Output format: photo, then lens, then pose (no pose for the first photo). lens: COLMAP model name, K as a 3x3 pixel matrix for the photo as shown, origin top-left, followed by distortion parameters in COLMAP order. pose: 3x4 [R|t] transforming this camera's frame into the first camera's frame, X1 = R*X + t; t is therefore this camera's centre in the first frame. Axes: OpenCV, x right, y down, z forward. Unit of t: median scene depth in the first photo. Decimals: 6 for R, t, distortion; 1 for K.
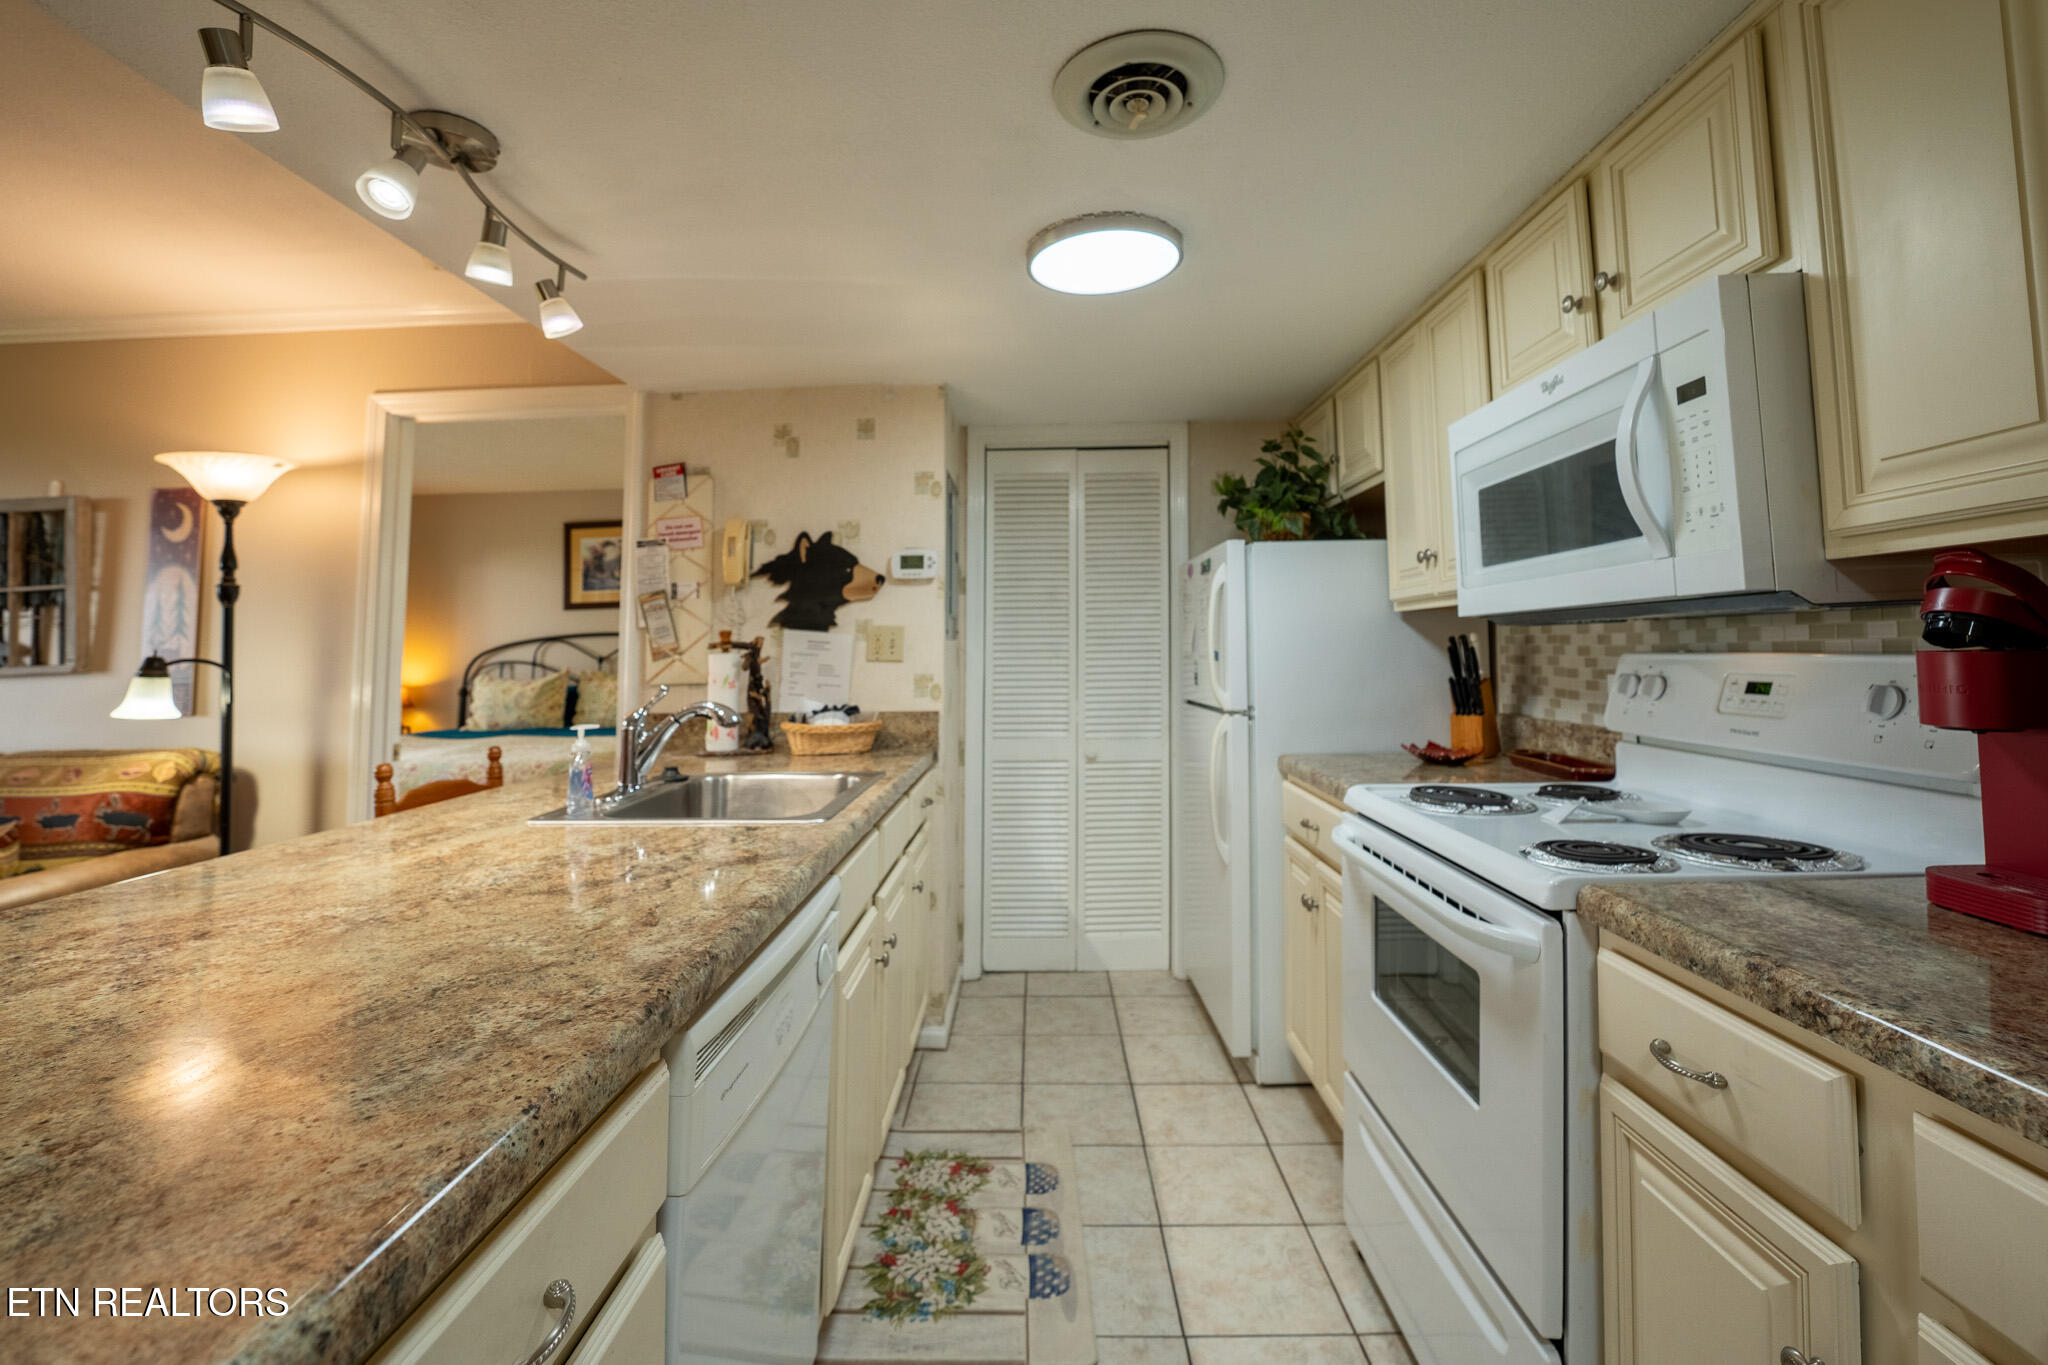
lens RADIAL K [[839.9, 0, 1004.6], [0, 839.9, 592.5], [0, 0, 1]] dist [-0.029823, 0.004098]
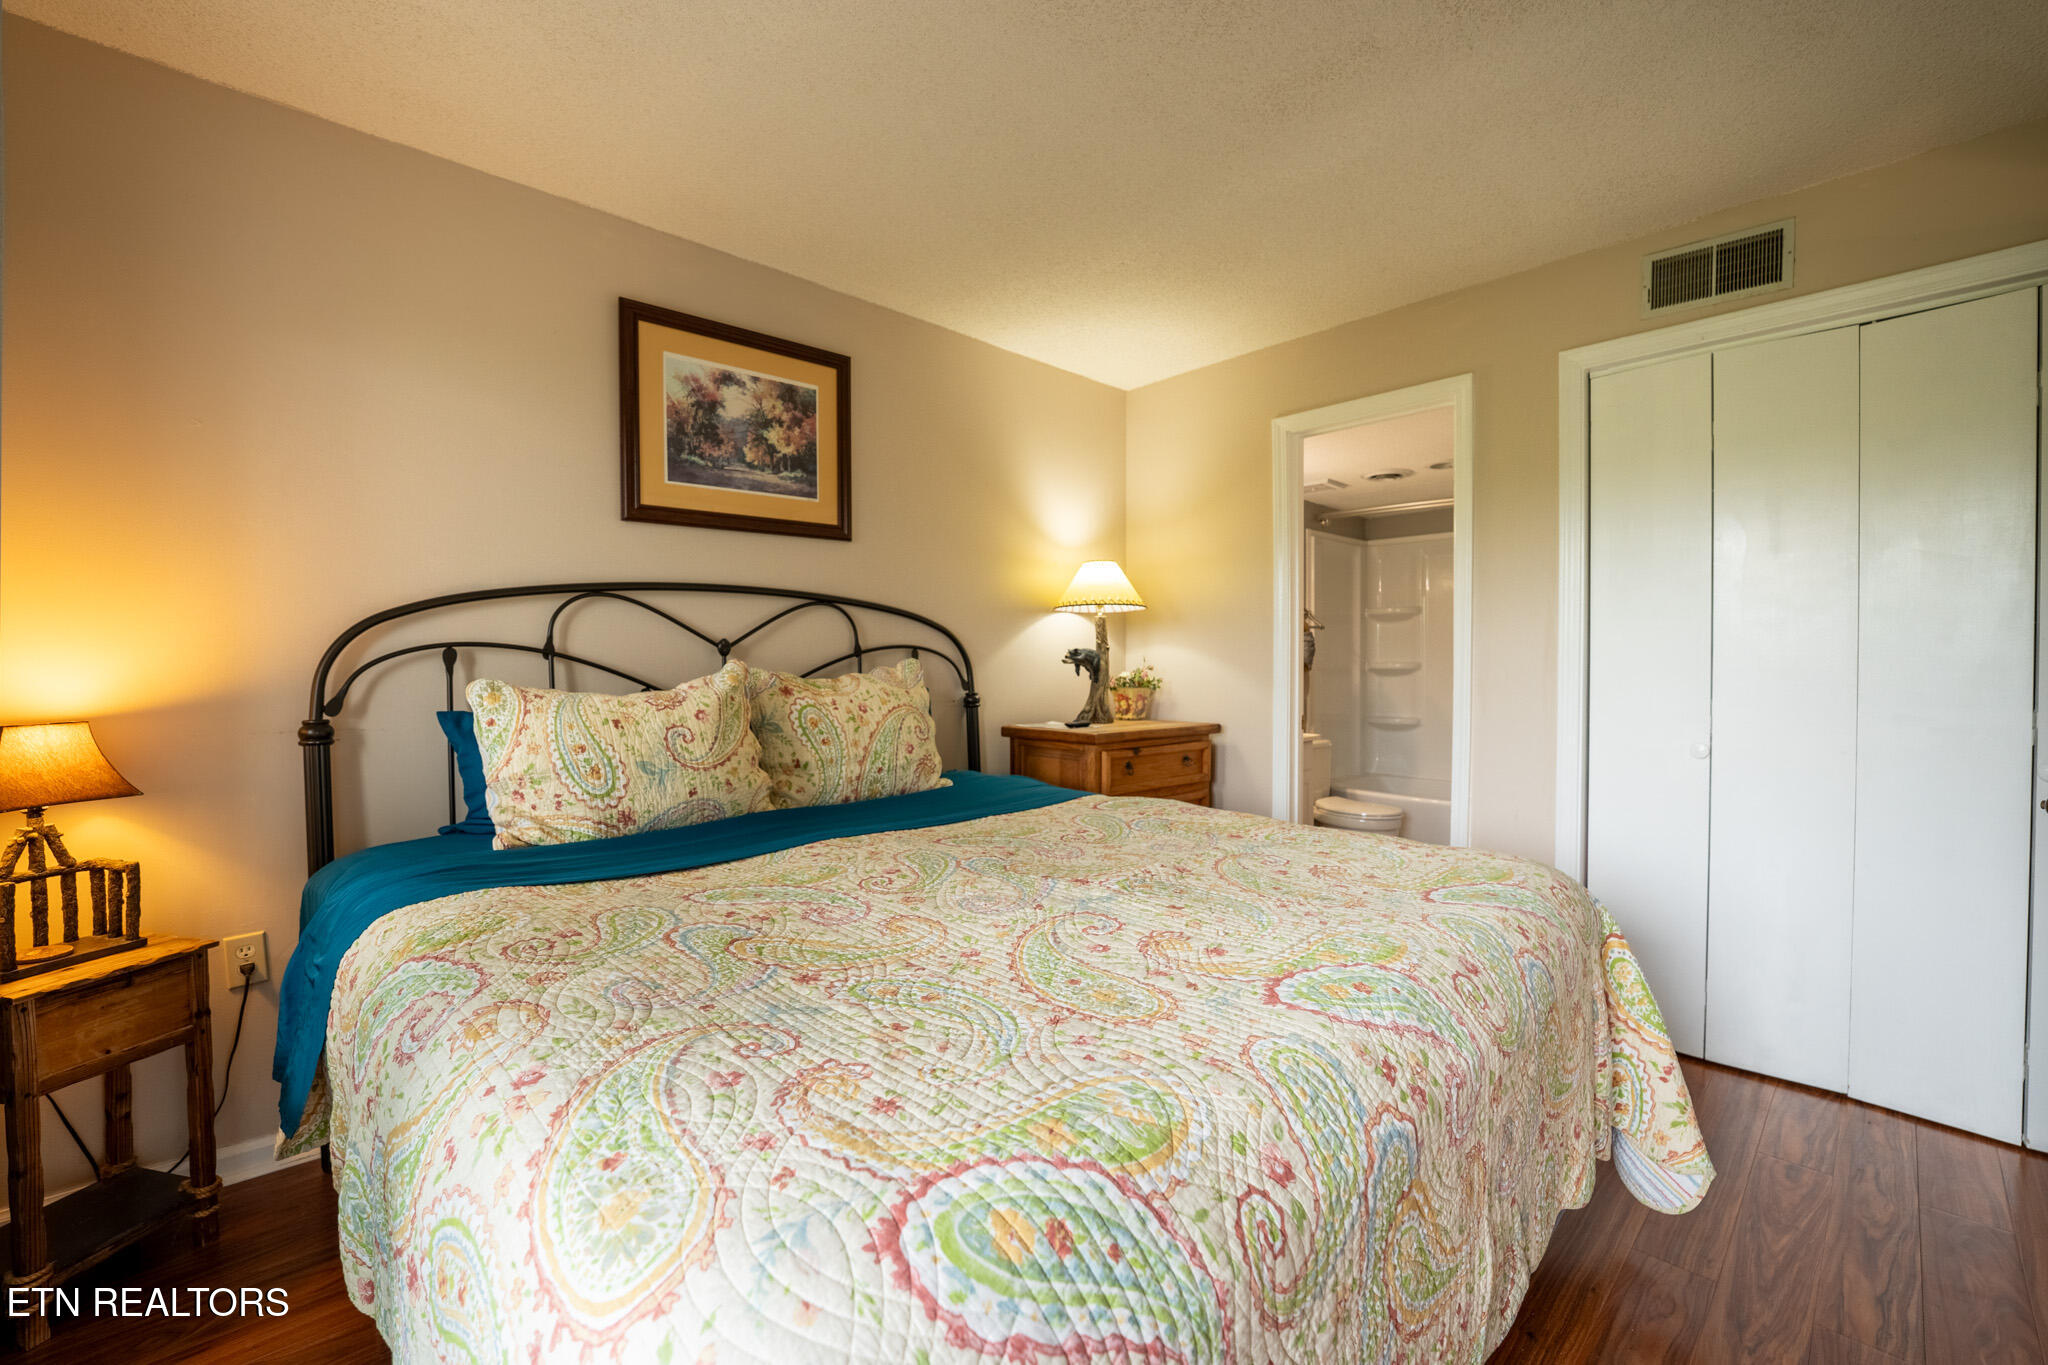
lens RADIAL K [[835.8, 0, 1023.3], [0, 835.8, 676.2], [0, 0, 1]] dist [-0.024515, -0.000287]
pose [[0.710023, 0.009611, 0.704113, -1.502132], [-0.058844, 0.997219, 0.045726, 0.148844], [-0.701715, -0.073900, 0.708615, 1.328970]]
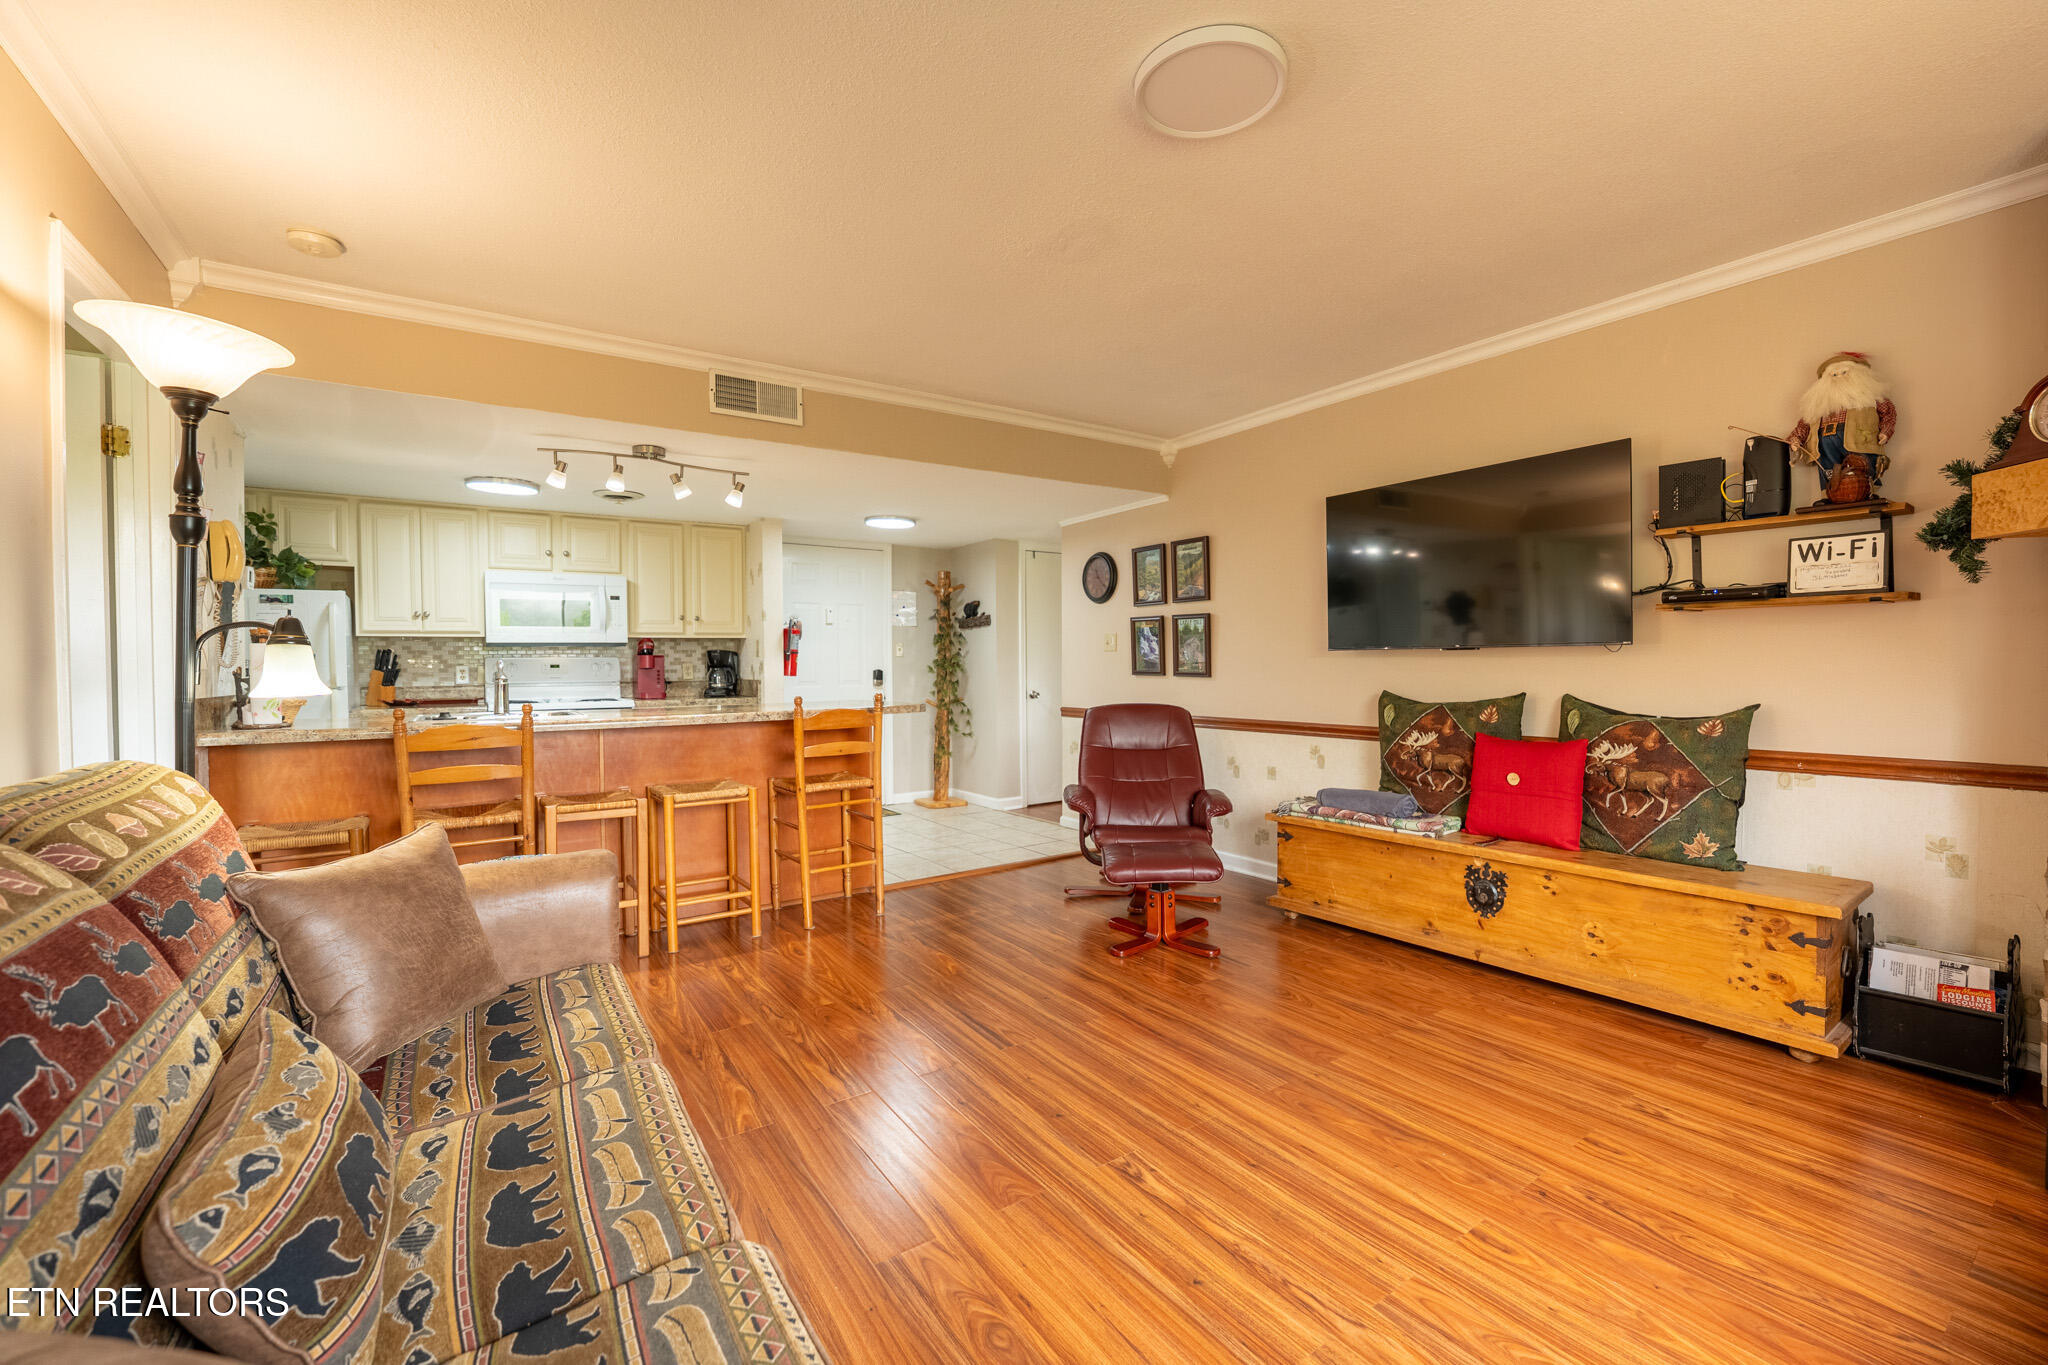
lens RADIAL K [[839.9, 0, 1025.8], [0, 839.9, 675.0], [0, 0, 1]] dist [-0.029823, 0.004098]
pose [[-0.589393, 0.009959, 0.807785, -1.785656], [-0.037157, 0.998532, -0.039422, 0.117246], [-0.806991, -0.053250, -0.588157, 0.766596]]
